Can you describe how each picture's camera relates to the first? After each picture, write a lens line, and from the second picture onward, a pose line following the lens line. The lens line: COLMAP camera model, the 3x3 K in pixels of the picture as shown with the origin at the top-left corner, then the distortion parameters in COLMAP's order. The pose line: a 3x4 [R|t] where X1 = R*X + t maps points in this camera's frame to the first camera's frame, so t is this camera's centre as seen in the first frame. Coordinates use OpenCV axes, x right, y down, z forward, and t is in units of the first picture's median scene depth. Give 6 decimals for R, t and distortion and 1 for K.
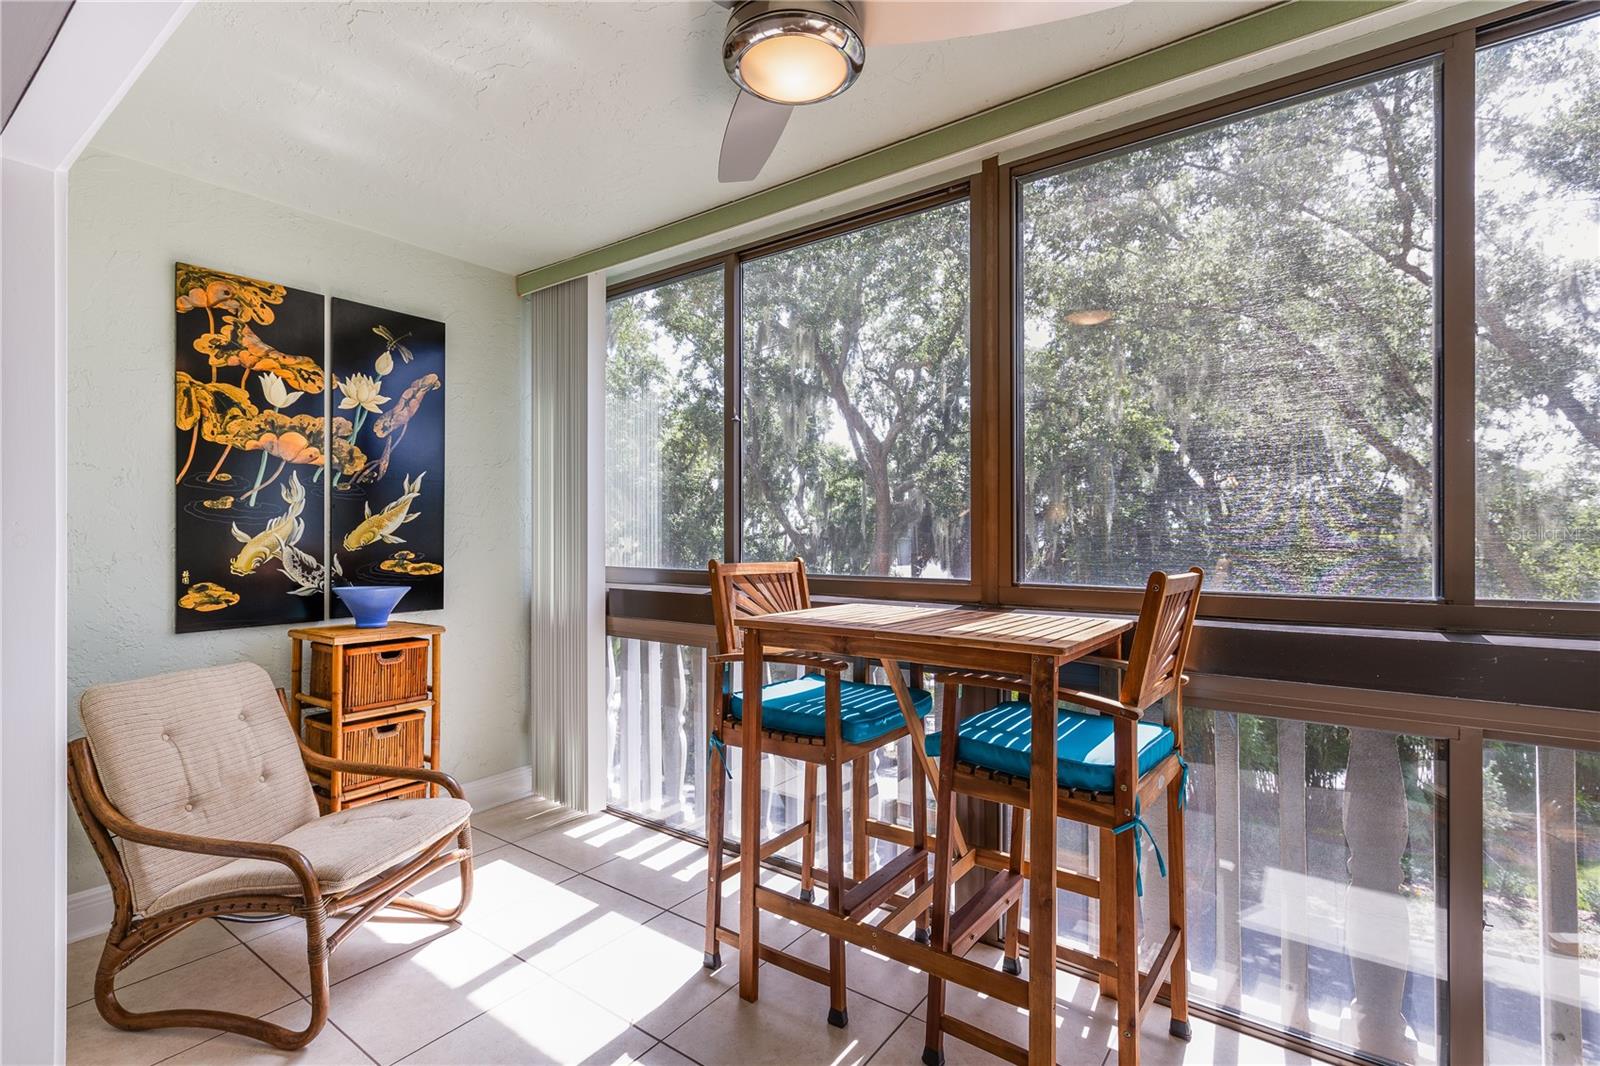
lens RADIAL K [[737.4, 0, 798.2], [0, 737.4, 534.8], [0, 0, 1]] dist [0.001682, 0.000487]
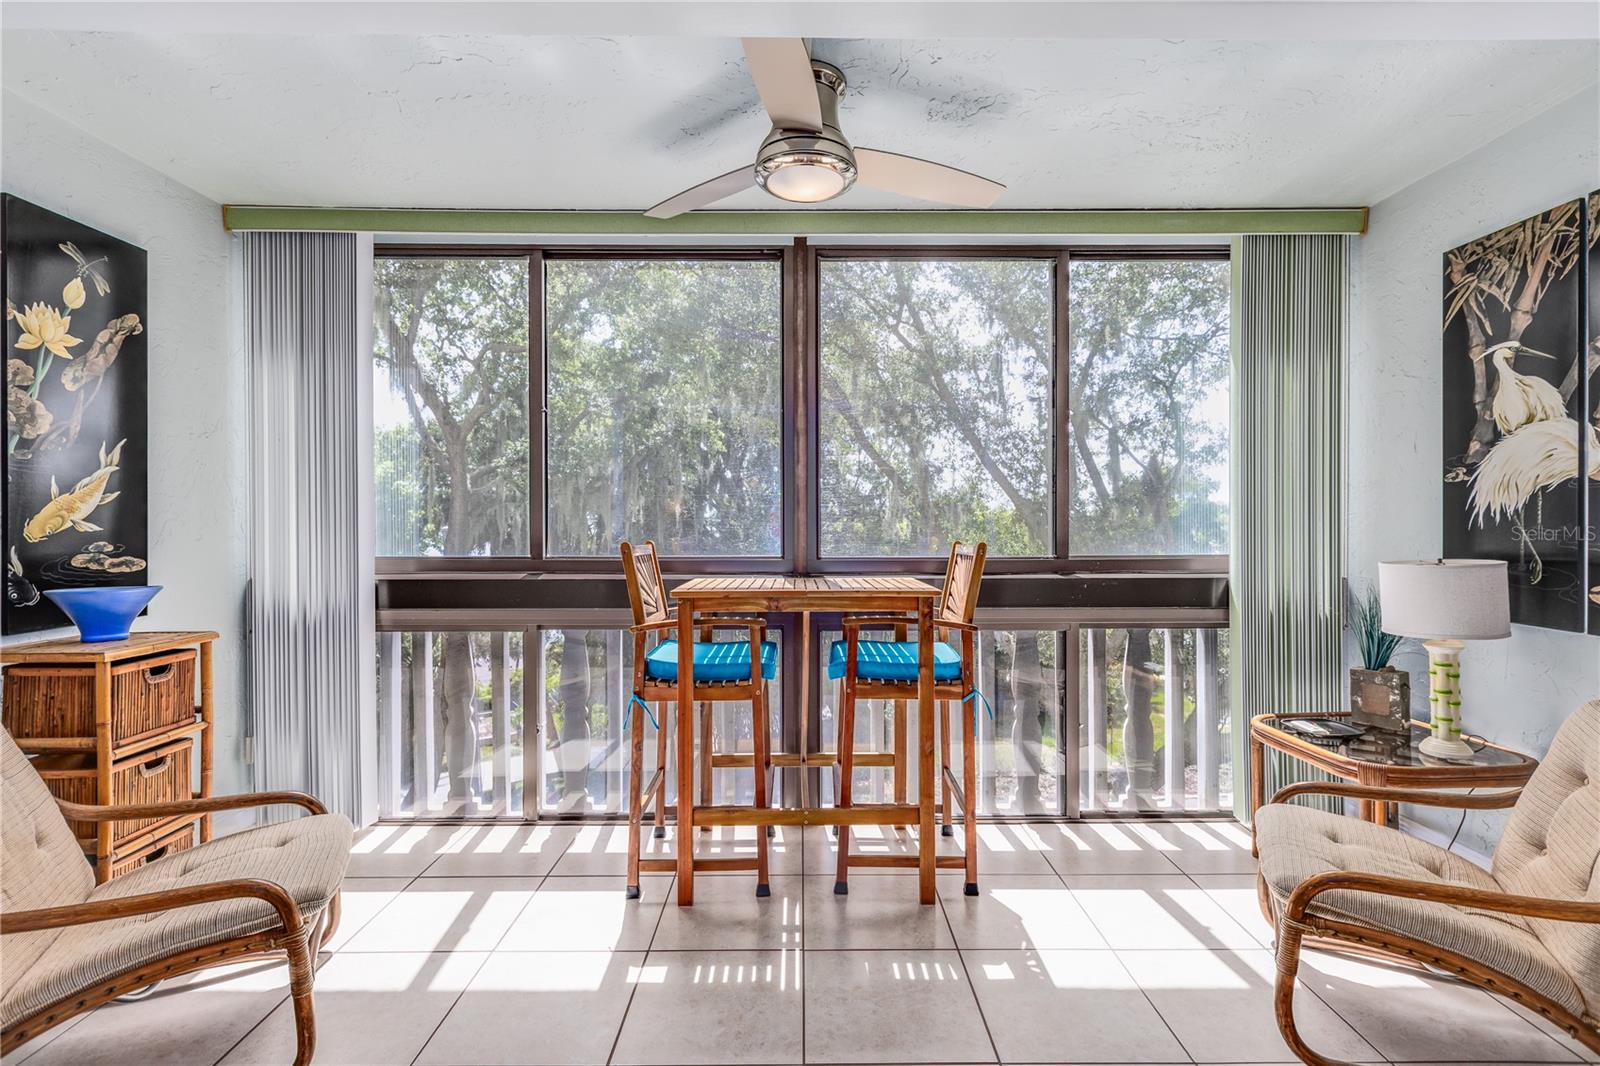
lens RADIAL K [[737.4, 0, 803.7], [0, 737.4, 526.9], [0, 0, 1]] dist [0.003953, 0.000880]
pose [[0.800722, -0.002505, 0.599031, -0.432137], [-0.000415, 0.999989, 0.004735, 0.002734], [-0.599036, -0.004040, 0.800712, -0.055374]]
